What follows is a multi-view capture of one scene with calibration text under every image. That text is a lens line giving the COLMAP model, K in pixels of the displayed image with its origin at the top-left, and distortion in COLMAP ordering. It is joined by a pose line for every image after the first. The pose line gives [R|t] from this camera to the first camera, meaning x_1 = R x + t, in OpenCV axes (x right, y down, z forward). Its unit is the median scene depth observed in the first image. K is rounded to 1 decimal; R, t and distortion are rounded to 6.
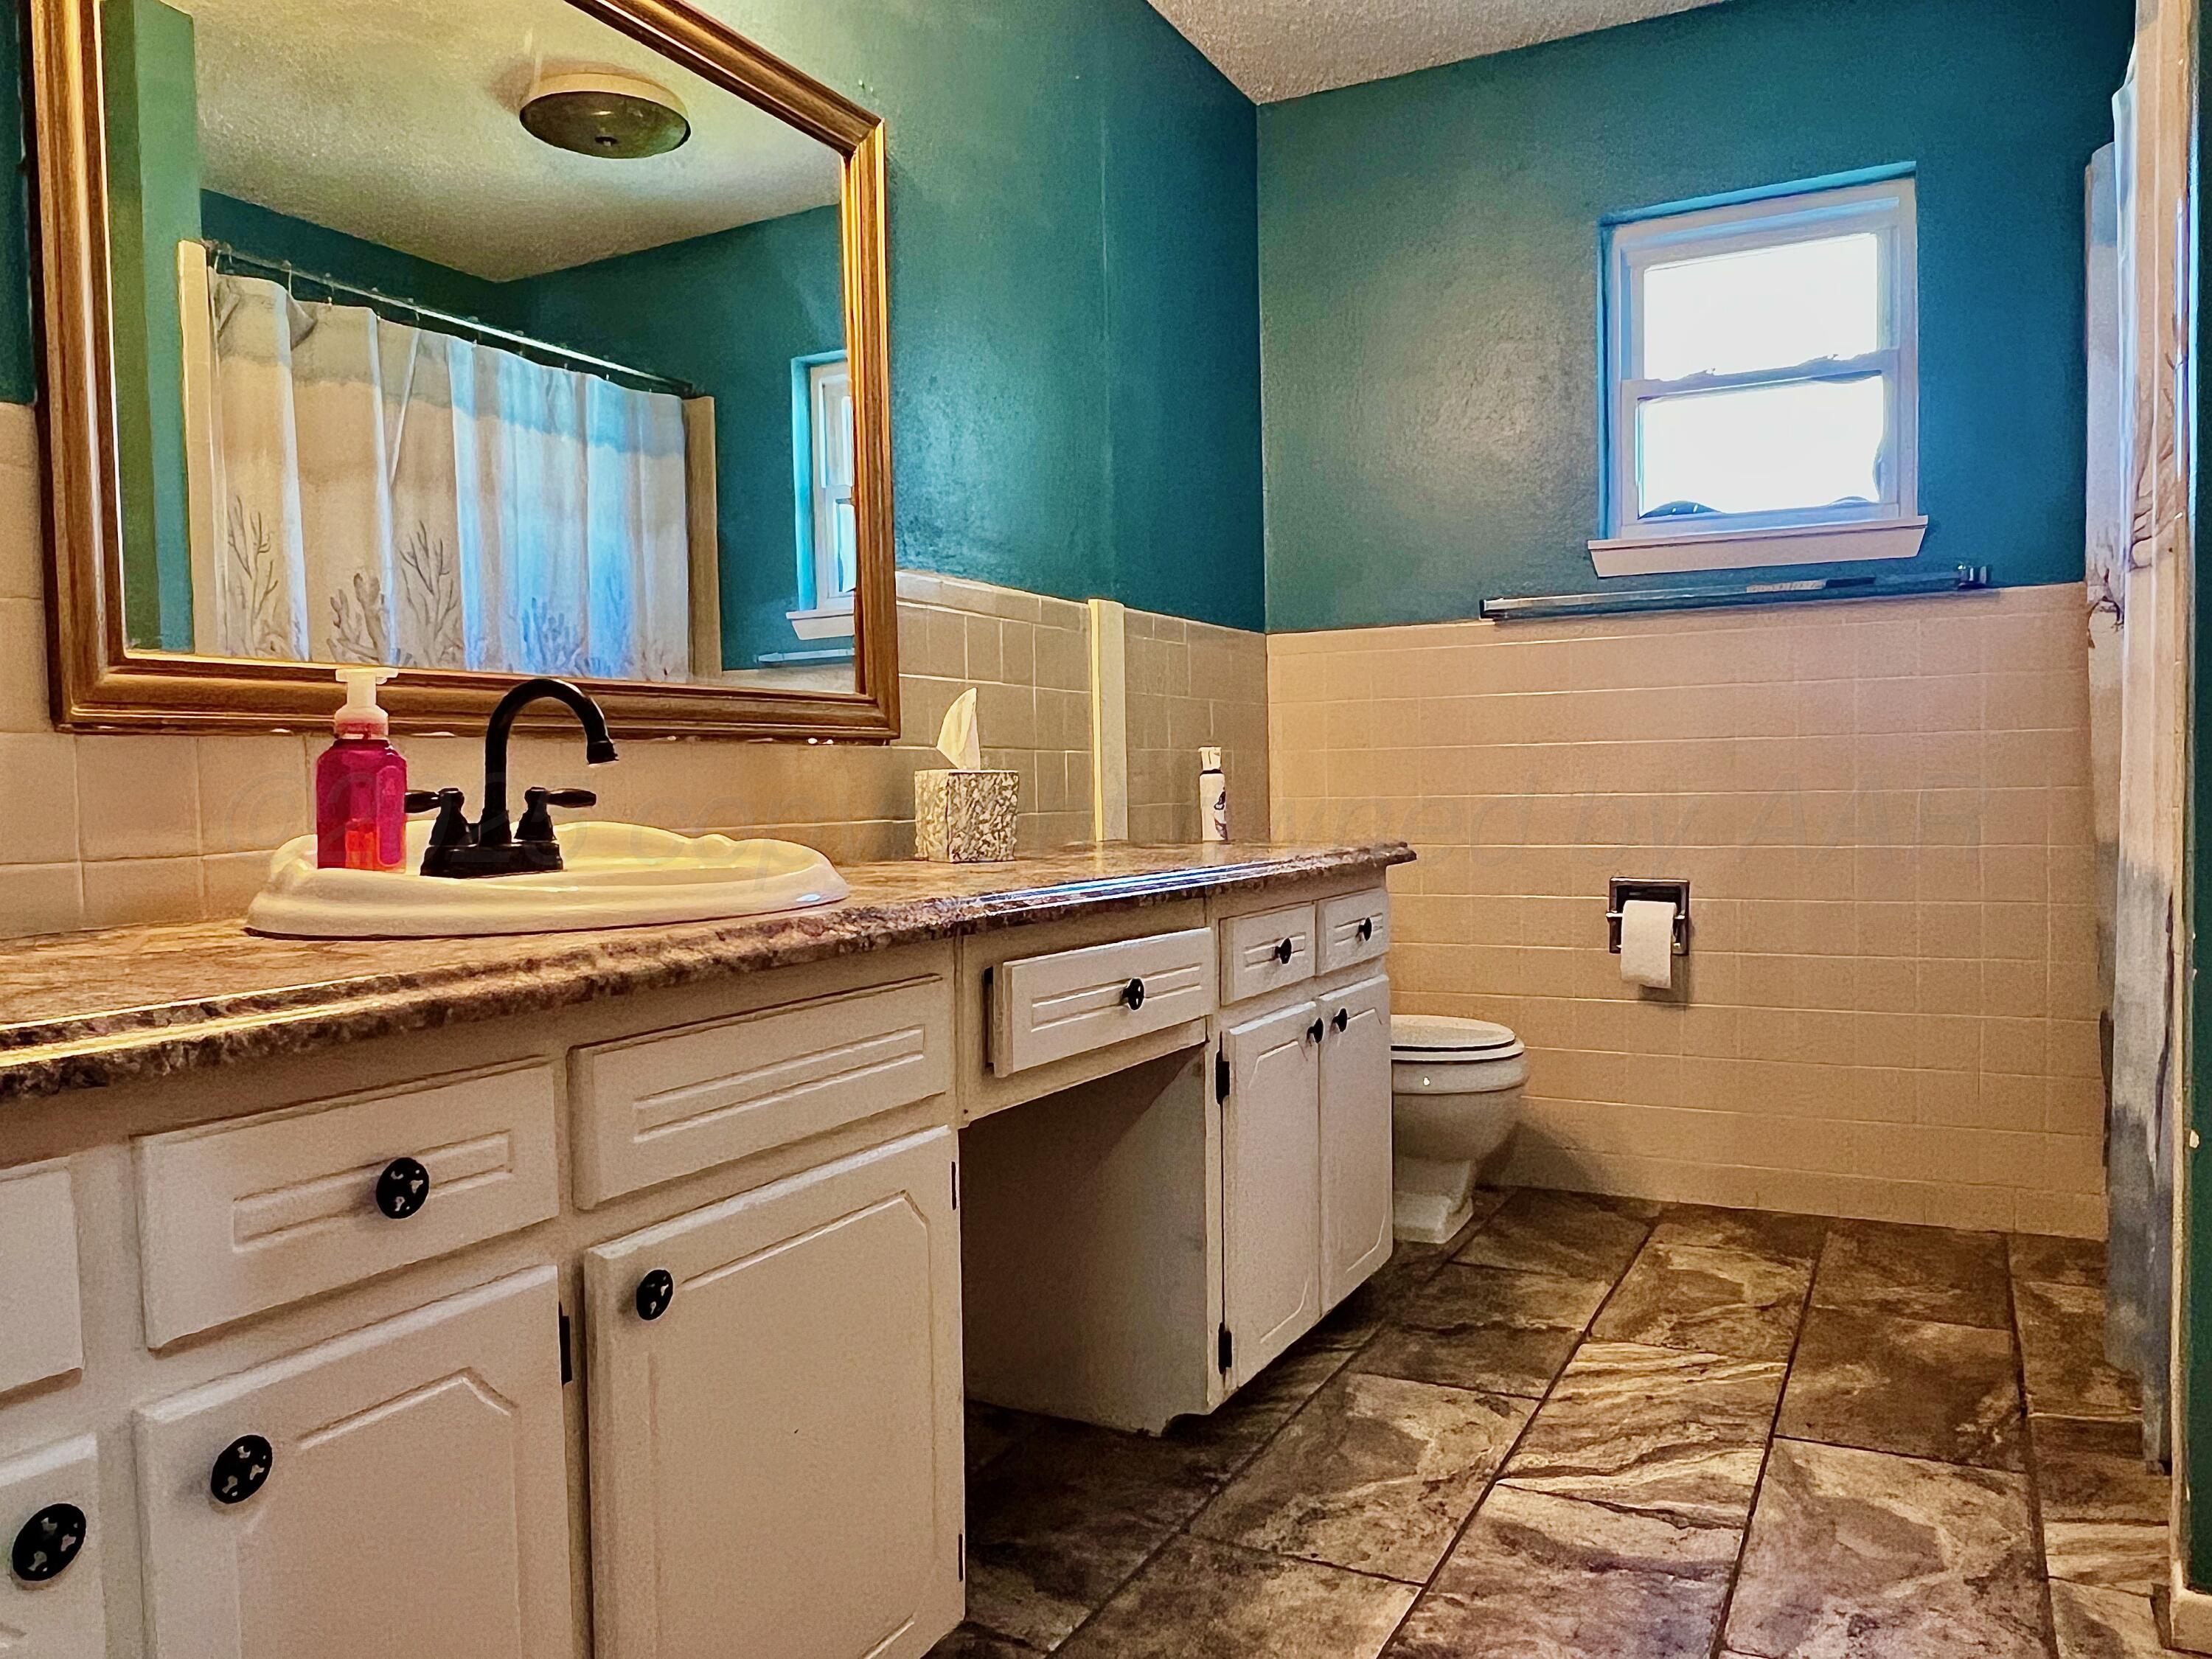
lens RADIAL K [[1643.1, 0, 1106.2], [0, 1643.1, 833.8], [0, 0, 1]] dist [0.002124, -0.010960]
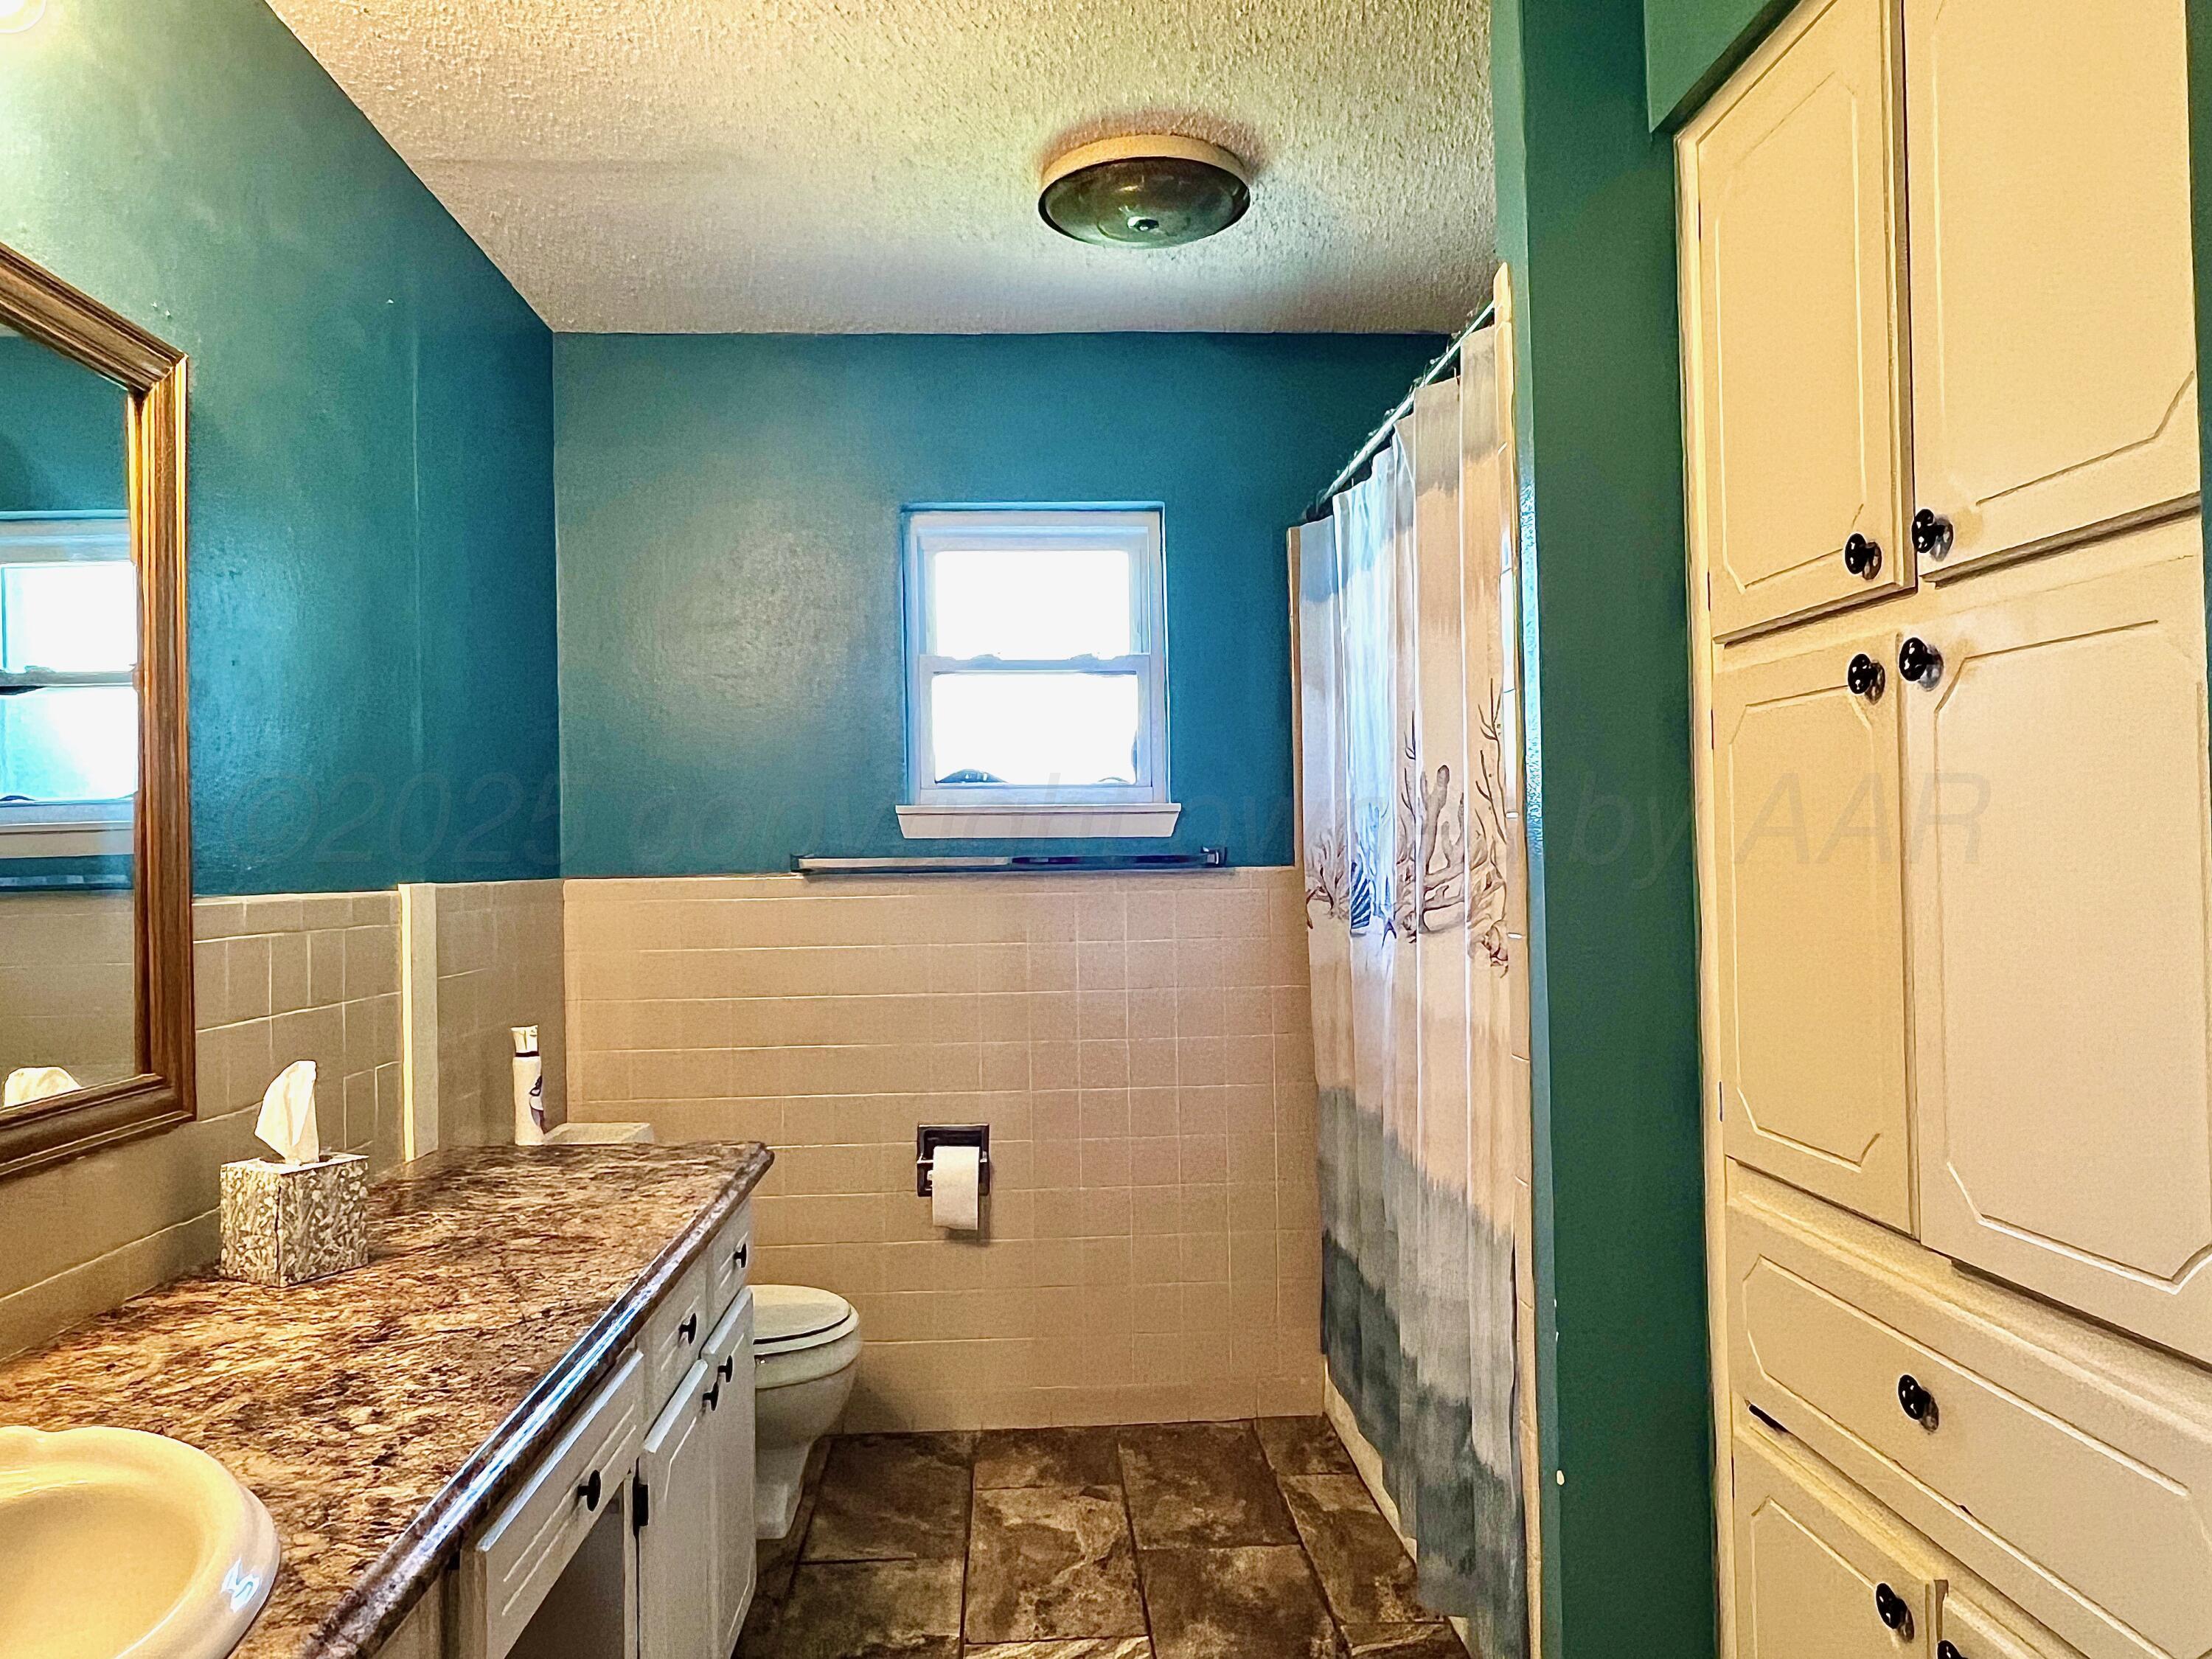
lens RADIAL K [[1501.6, 0, 1104.0], [0, 1501.6, 834.1], [0, 0, 1]] dist [0.004453, -0.005643]
pose [[0.861275, 0.014496, 0.507933, -0.099056], [0.015324, 0.998397, -0.054477, -0.125313], [-0.507908, 0.054703, 0.859672, 0.117870]]
